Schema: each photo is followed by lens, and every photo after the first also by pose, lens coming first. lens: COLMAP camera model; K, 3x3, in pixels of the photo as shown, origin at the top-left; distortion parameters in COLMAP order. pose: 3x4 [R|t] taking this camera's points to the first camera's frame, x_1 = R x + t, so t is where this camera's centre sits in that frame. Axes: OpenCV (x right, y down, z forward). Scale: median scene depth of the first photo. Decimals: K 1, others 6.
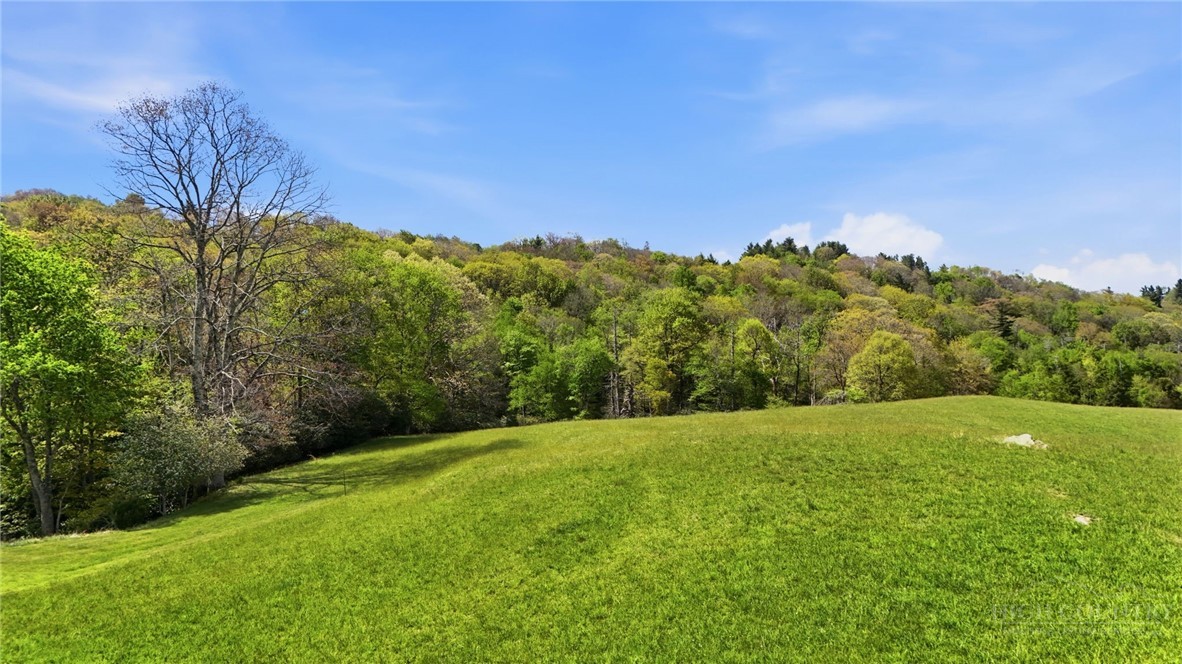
lens RADIAL K [[834.1, 0, 587.5], [0, 834.1, 319.9], [0, 0, 1]] dist [0.102516, -0.141811]
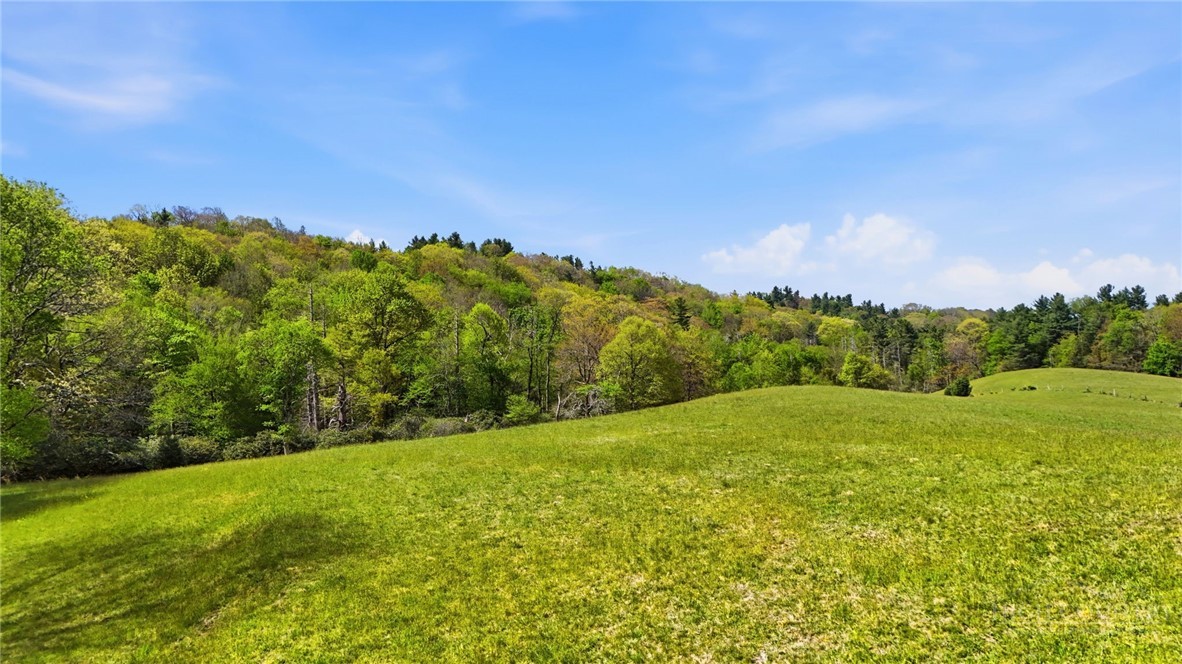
lens RADIAL K [[834.1, 0, 587.5], [0, 834.1, 319.9], [0, 0, 1]] dist [0.102516, -0.141811]
pose [[0.912832, 0.007764, 0.408262, -0.032043], [-0.006759, 0.999970, -0.003903, 0.012446], [-0.408279, 0.000804, 0.912857, 0.141456]]
